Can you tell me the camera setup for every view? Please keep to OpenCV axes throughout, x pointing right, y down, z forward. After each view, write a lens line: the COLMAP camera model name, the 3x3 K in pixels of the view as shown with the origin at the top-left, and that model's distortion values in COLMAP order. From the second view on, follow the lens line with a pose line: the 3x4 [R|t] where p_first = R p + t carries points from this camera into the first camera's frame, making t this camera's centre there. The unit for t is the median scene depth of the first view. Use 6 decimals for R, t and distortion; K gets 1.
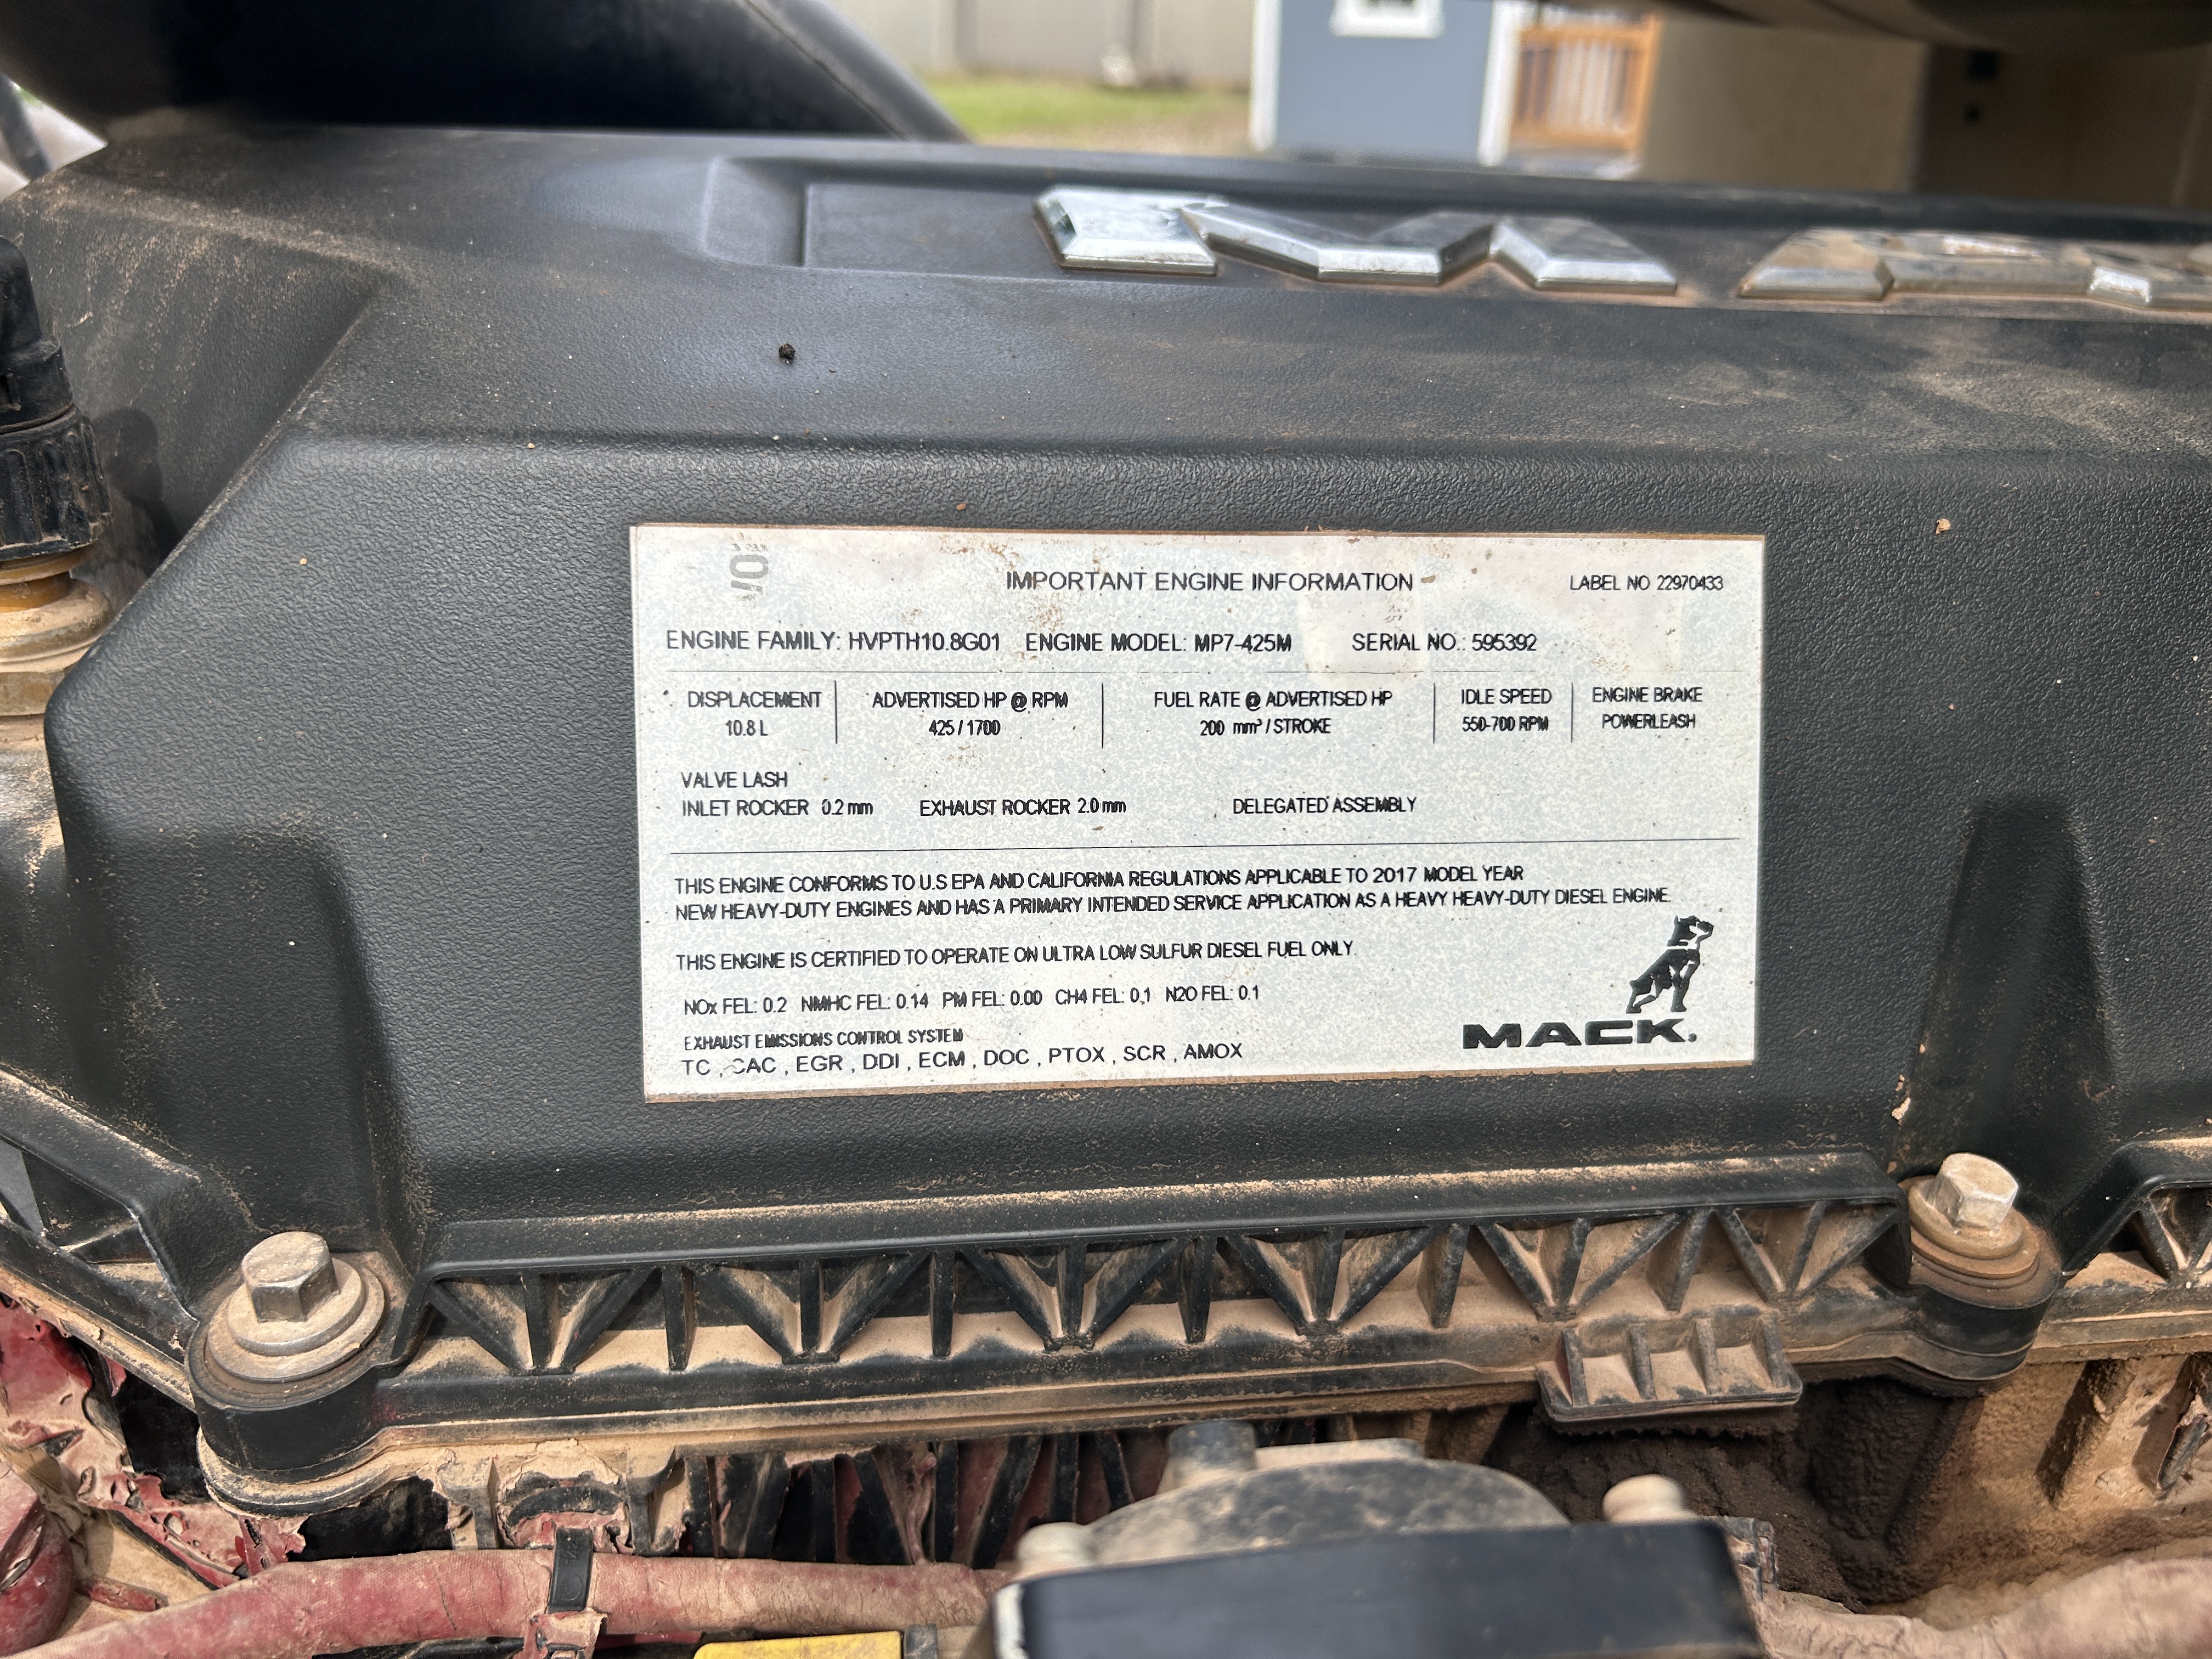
lens RADIAL K [[1690.5, 0, 1106.0], [0, 1690.5, 829.5], [0, 0, 1]] dist [0.018166, -0.007683]
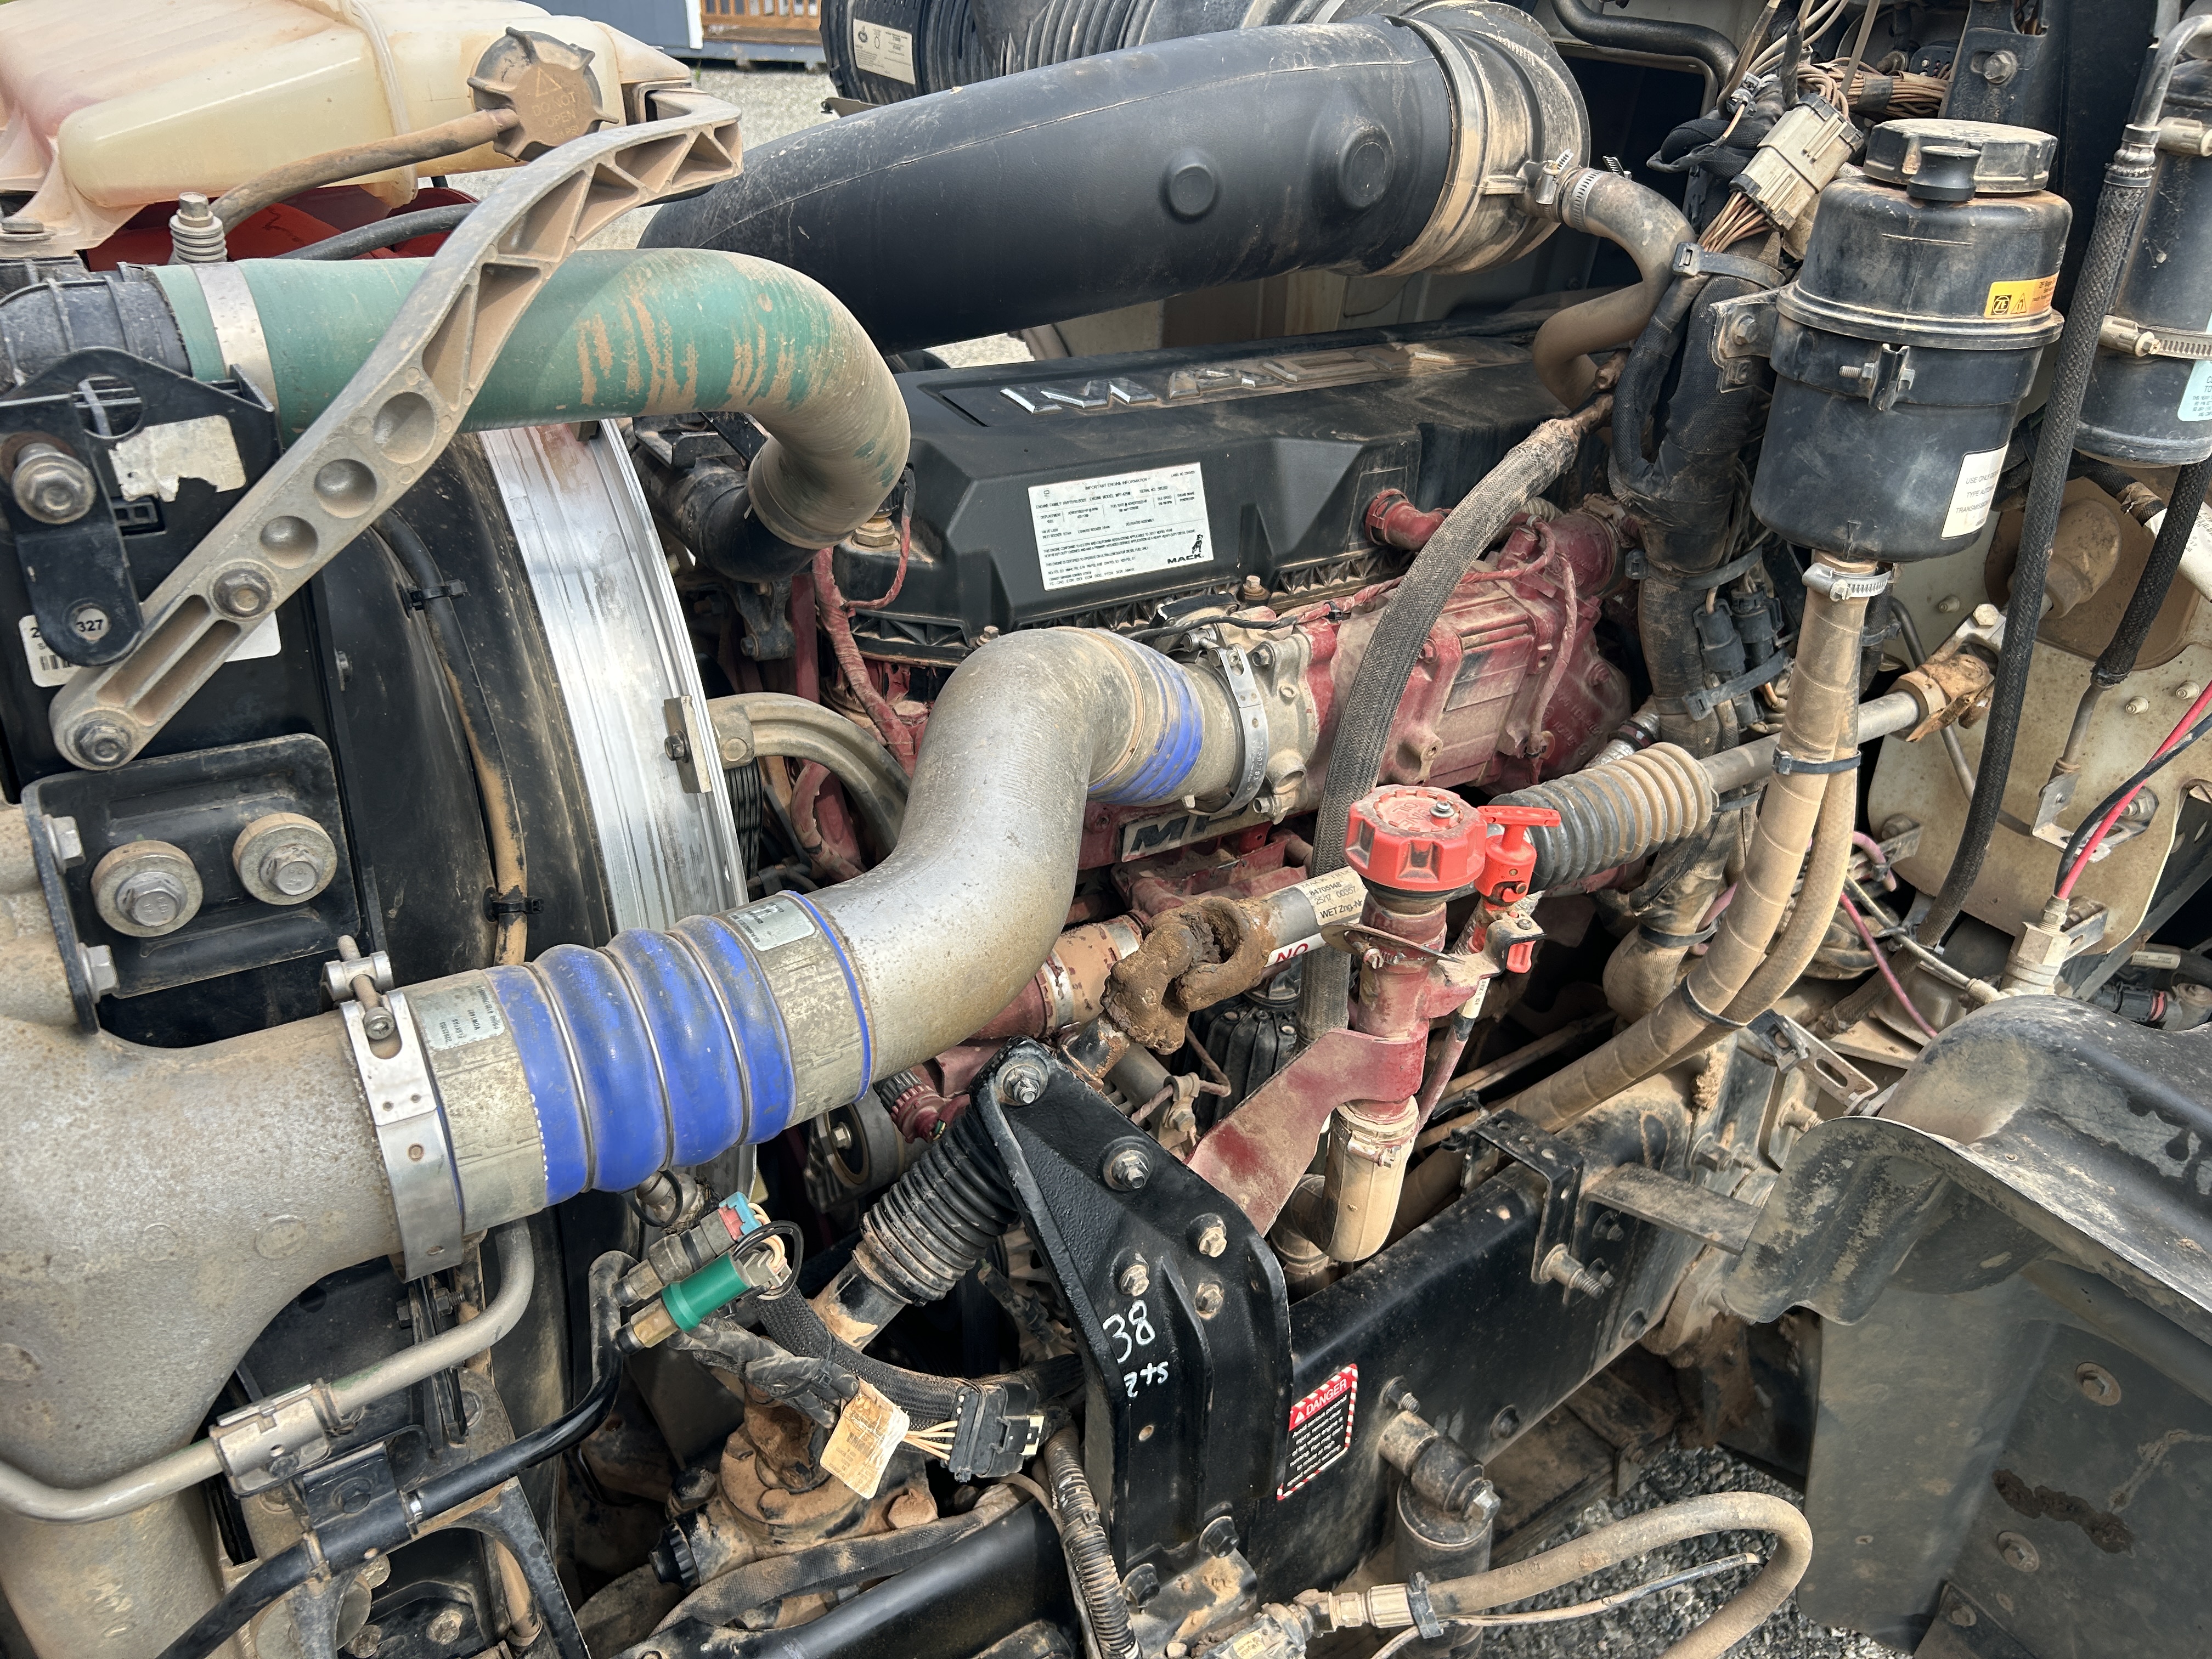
lens RADIAL K [[1683.3, 0, 1109.0], [0, 1683.3, 862.8], [0, 0, 1]] dist [0.019975, -0.004697]
pose [[0.899301, -0.217316, 0.379514, -2.322453], [0.177280, 0.974451, 0.137901, 0.297195], [-0.399786, -0.056735, 0.914851, -4.108335]]
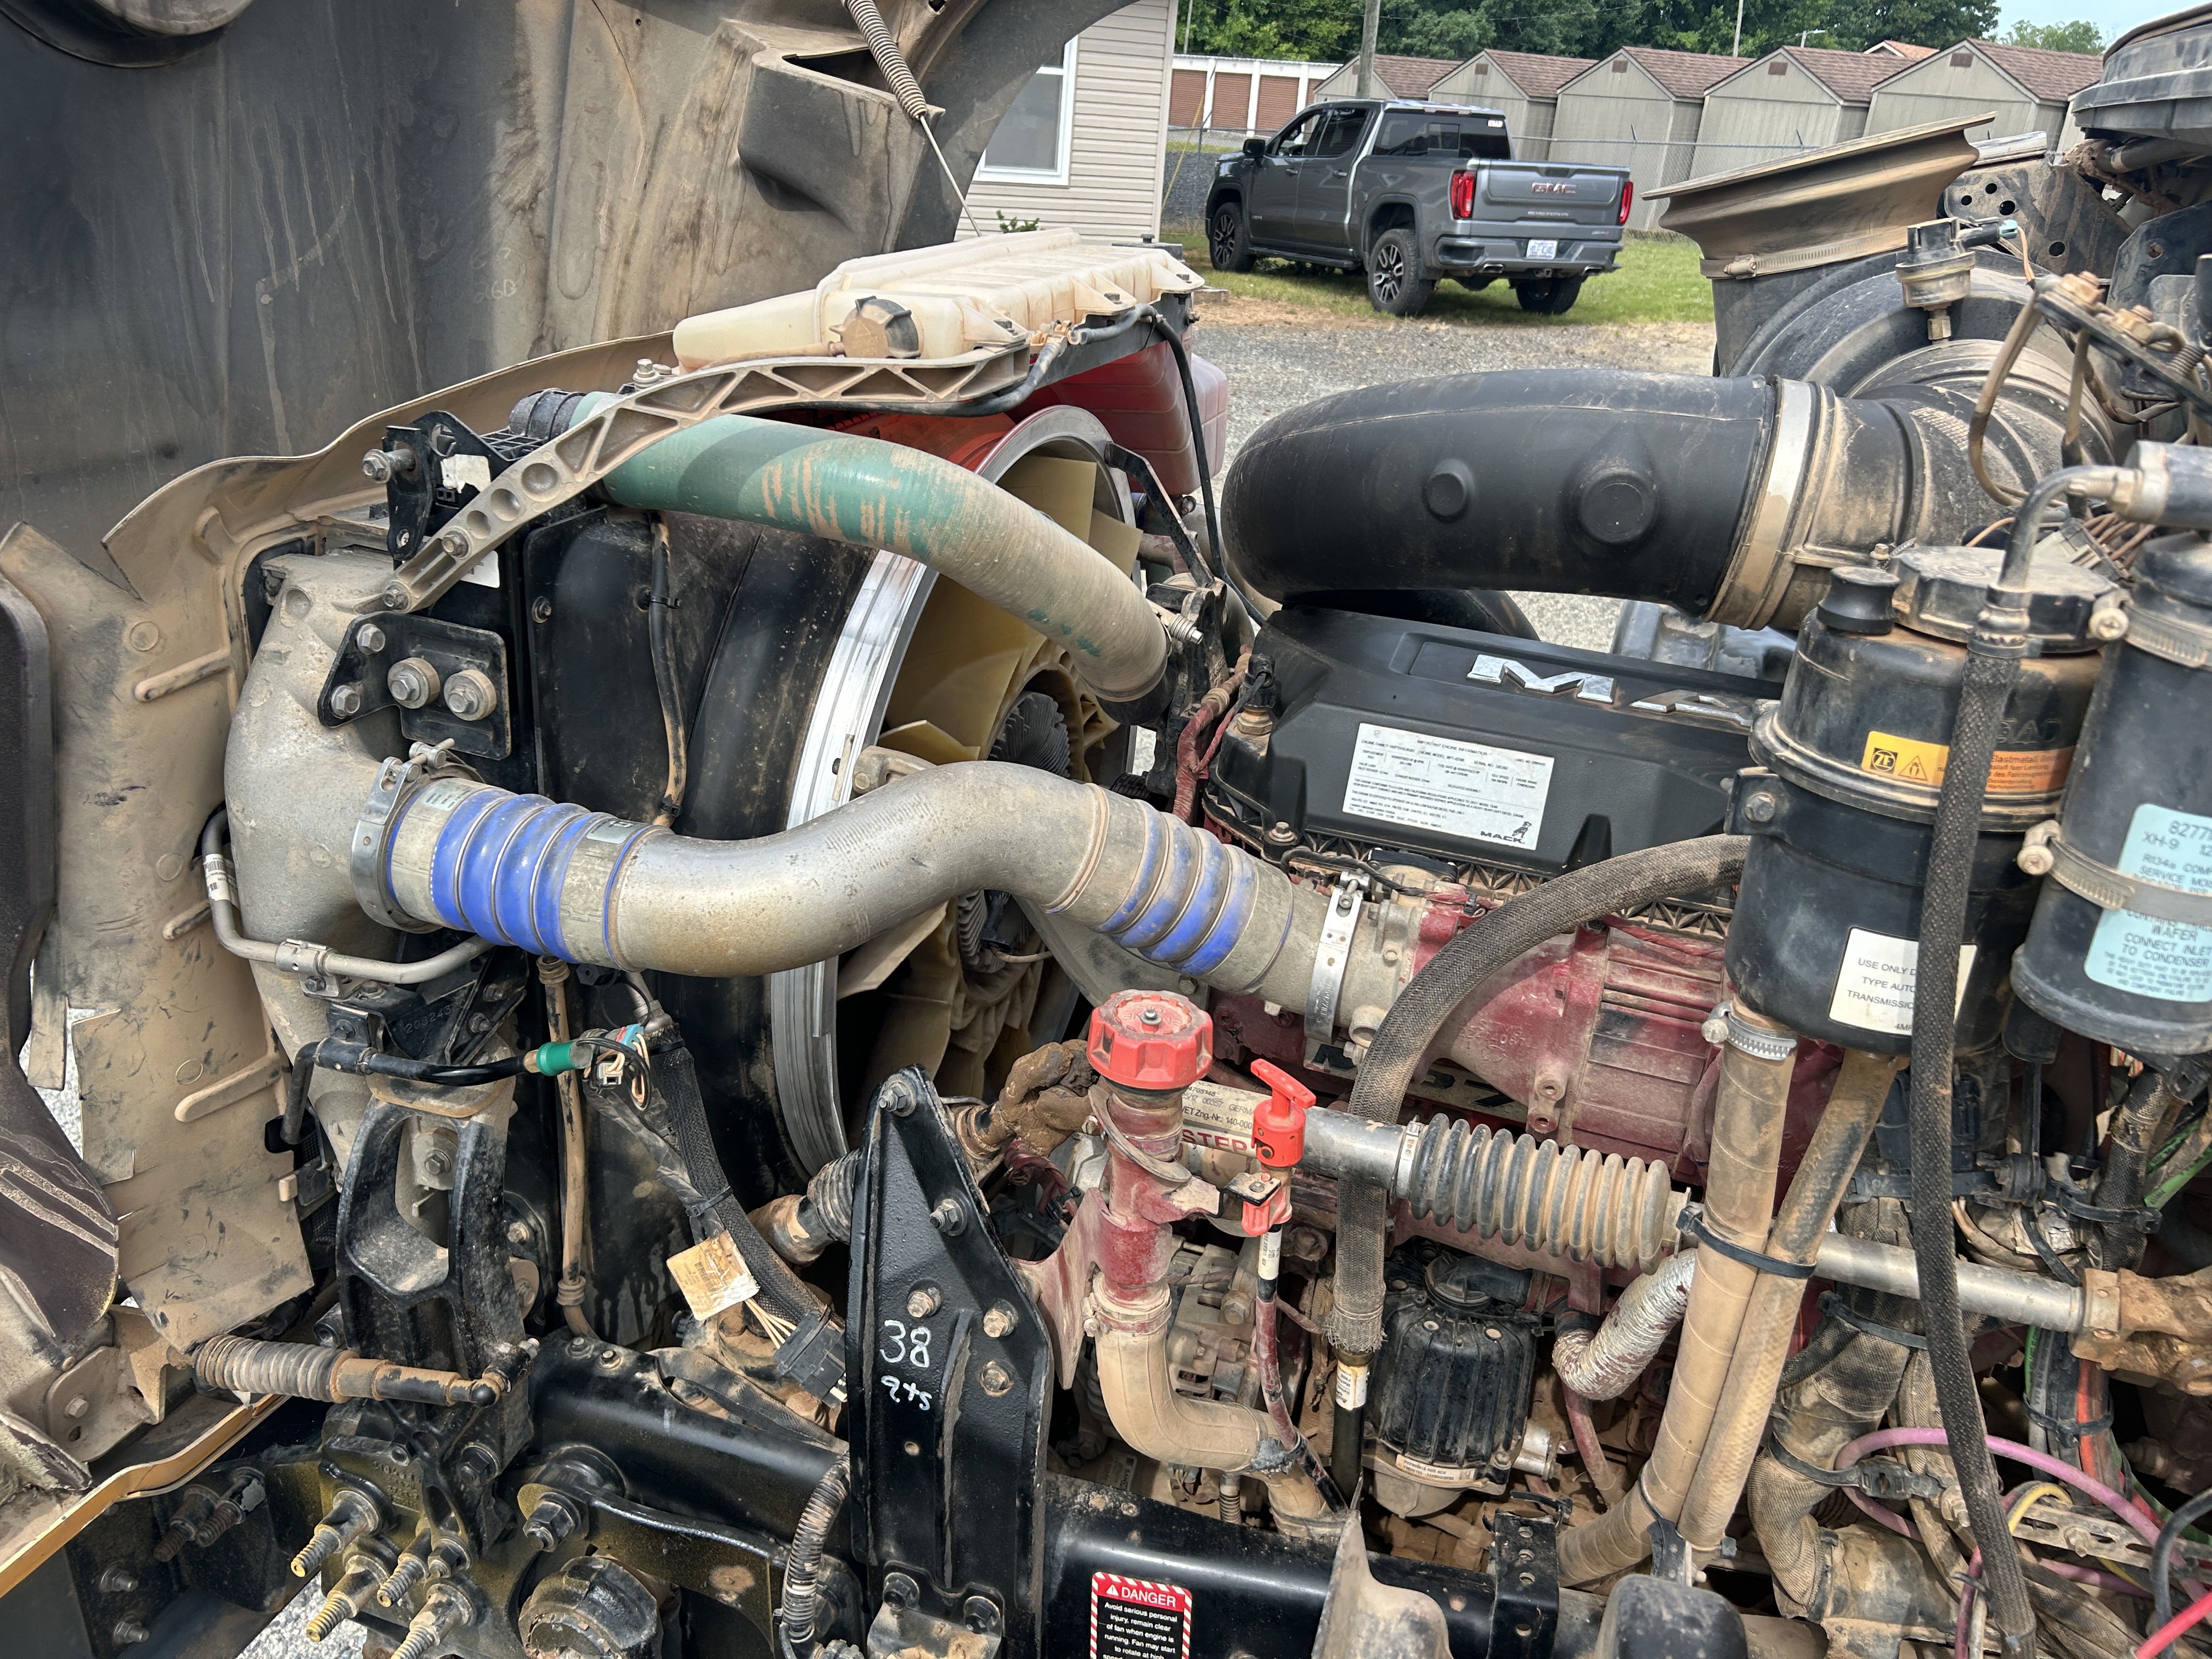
lens RADIAL K [[1690.5, 0, 1106.0], [0, 1690.5, 829.5], [0, 0, 1]] dist [0.018166, -0.007683]
pose [[0.890546, 0.201635, -0.407764, 1.459461], [-0.222664, 0.974886, -0.004222, 0.428888], [0.396673, 0.094554, 0.913077, -4.873609]]
